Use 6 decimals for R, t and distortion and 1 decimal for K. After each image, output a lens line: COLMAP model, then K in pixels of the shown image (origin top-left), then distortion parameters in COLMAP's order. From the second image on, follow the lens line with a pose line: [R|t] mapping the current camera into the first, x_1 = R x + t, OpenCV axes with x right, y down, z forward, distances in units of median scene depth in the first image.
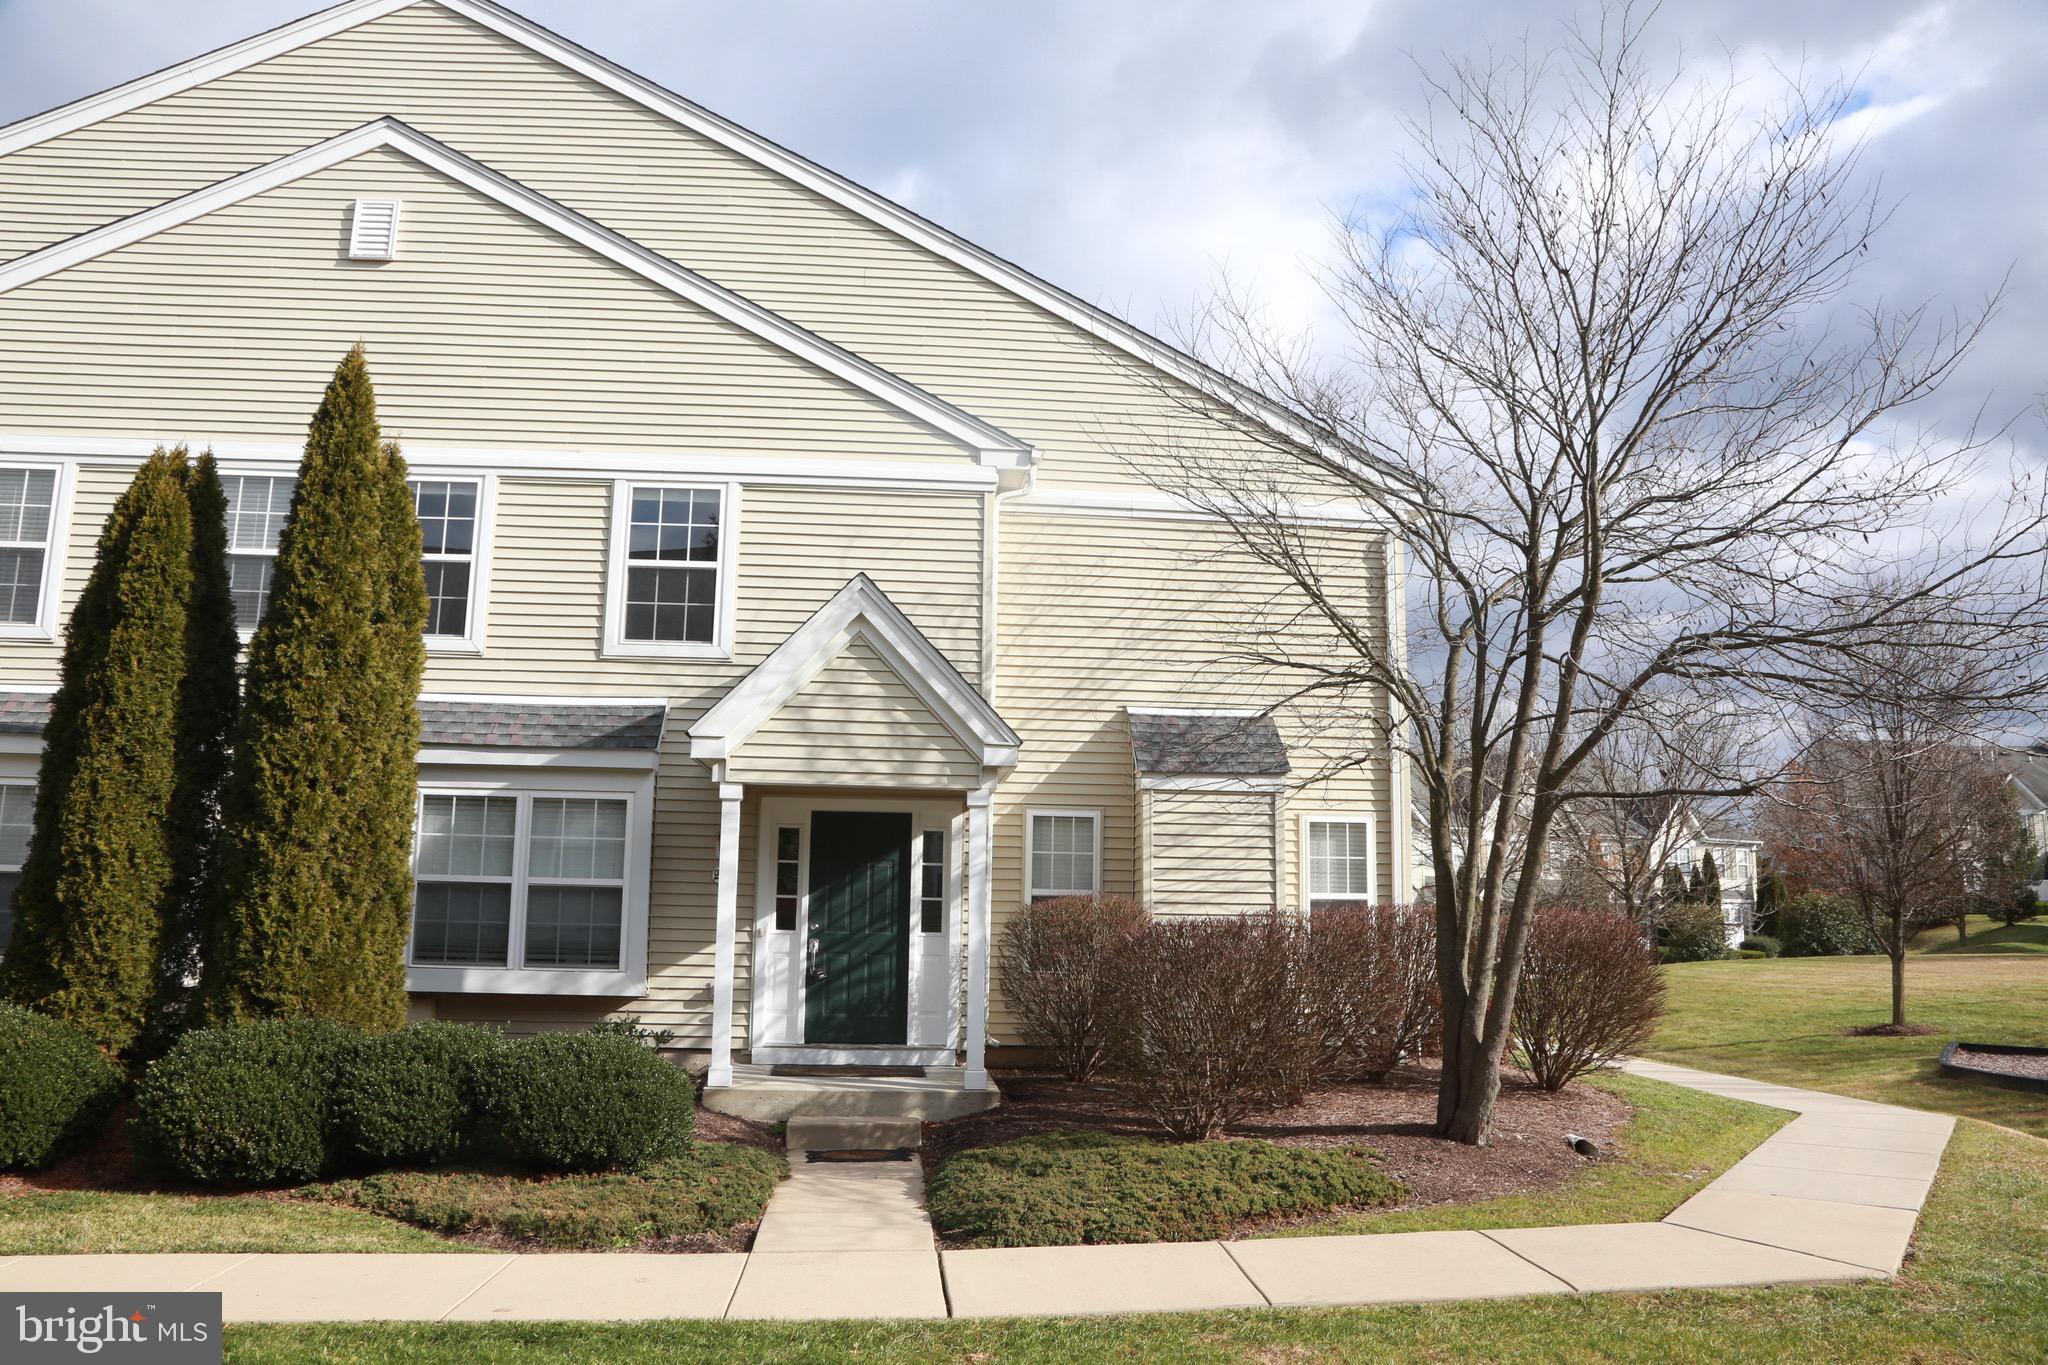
lens RADIAL K [[1405.9, 0, 1041.2], [0, 1405.9, 719.3], [0, 0, 1]] dist [-0.117123, 0.061000]
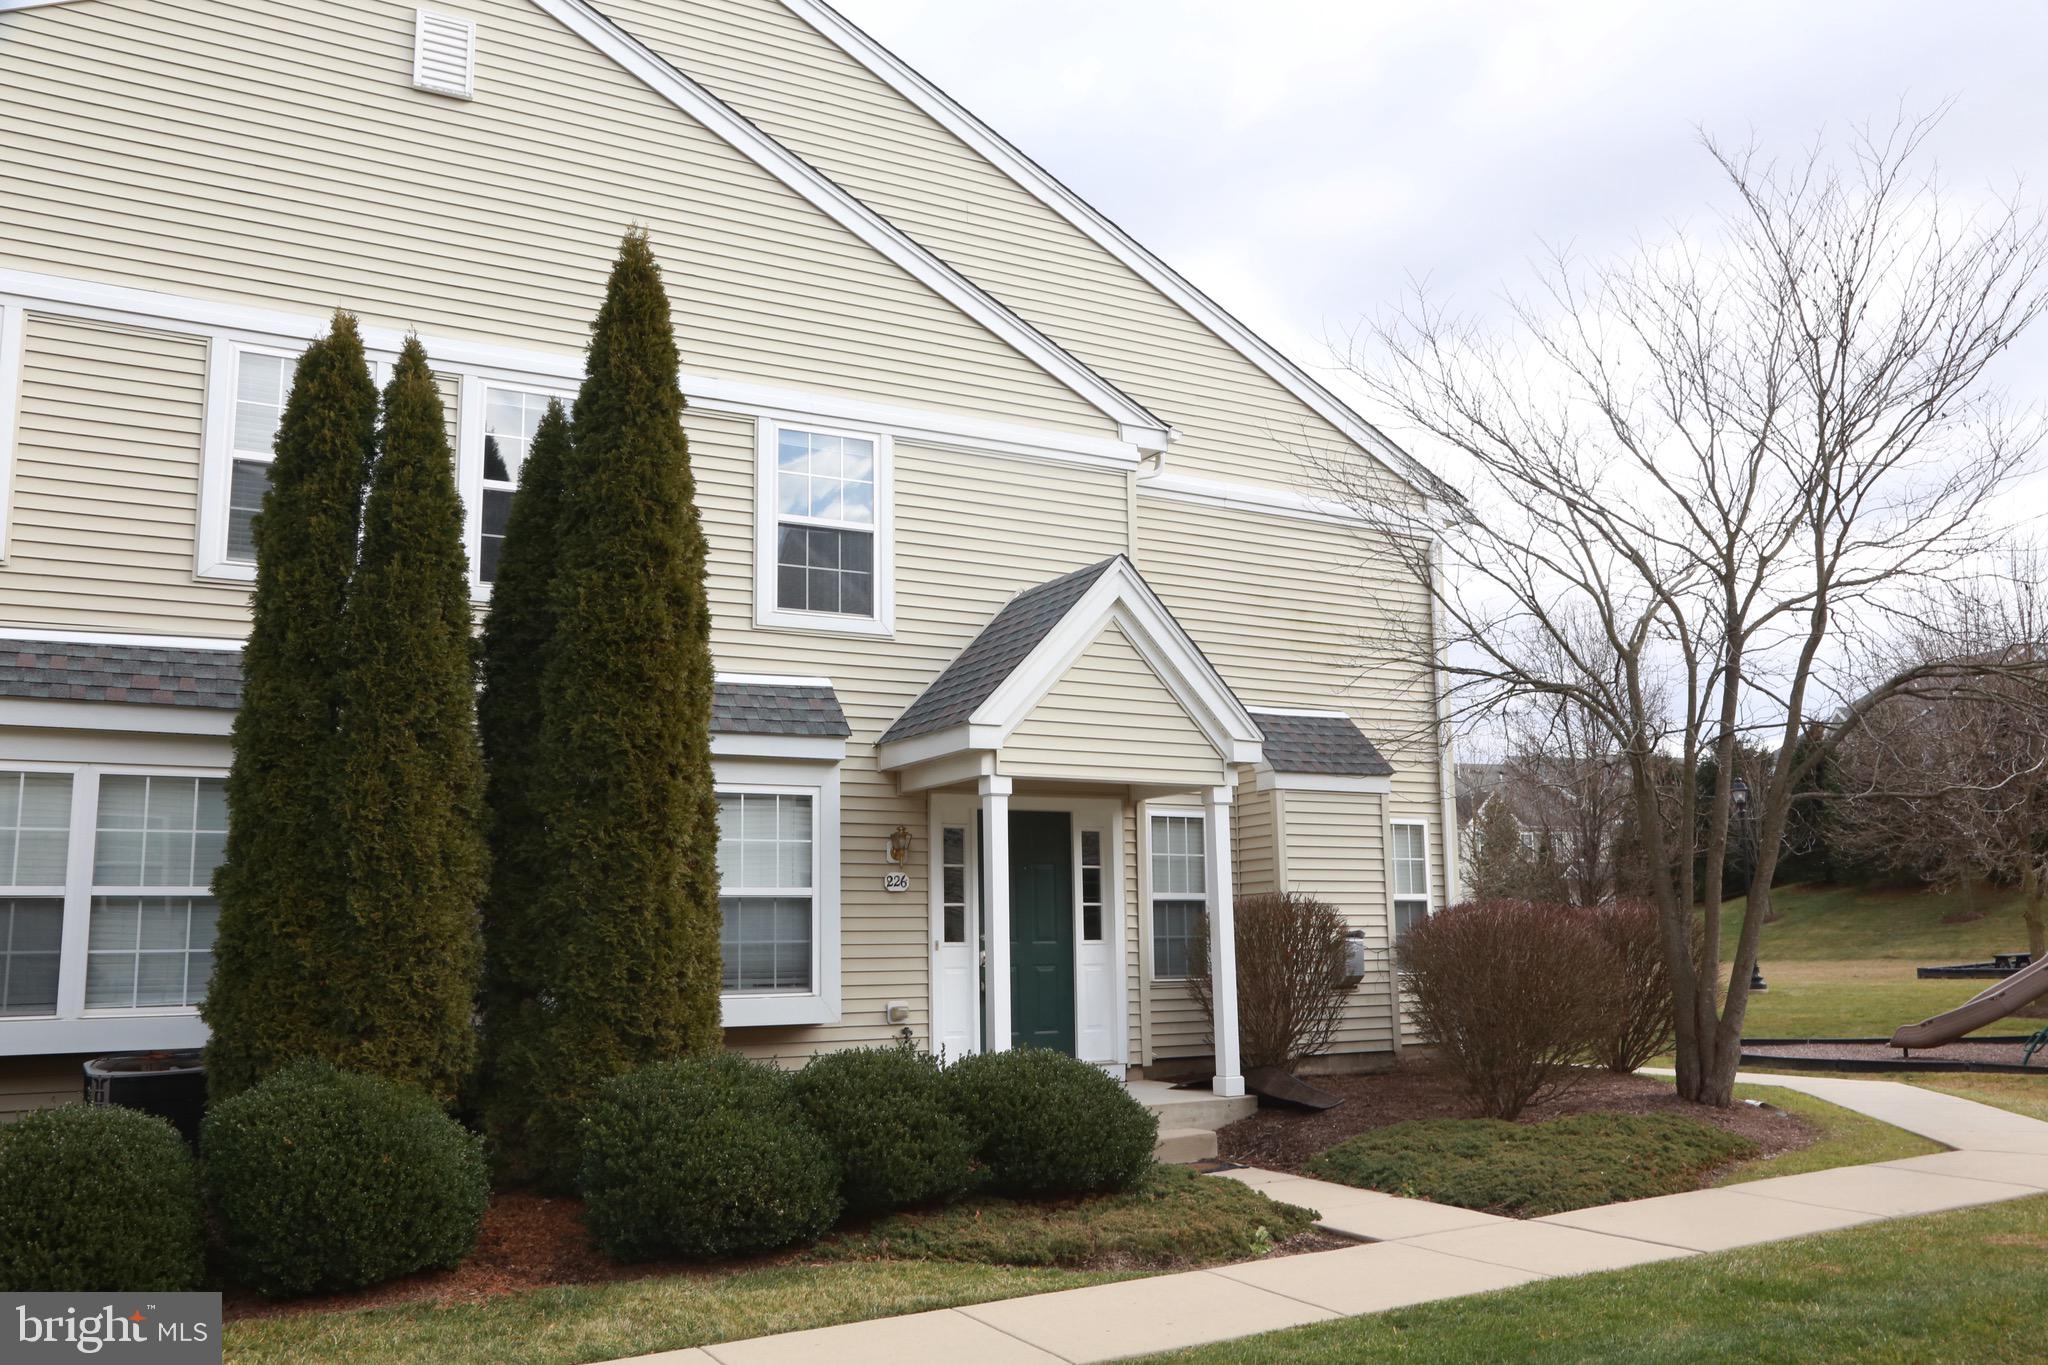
lens RADIAL K [[1702.9, 0, 1025.4], [0, 1702.9, 713.7], [0, 0, 1]] dist [-0.030715, 0.032333]
pose [[0.911138, 0.027707, 0.411169, -0.610651], [-0.027005, 0.999607, -0.007516, 0.011755], [-0.411215, -0.004255, 0.911528, -0.013251]]
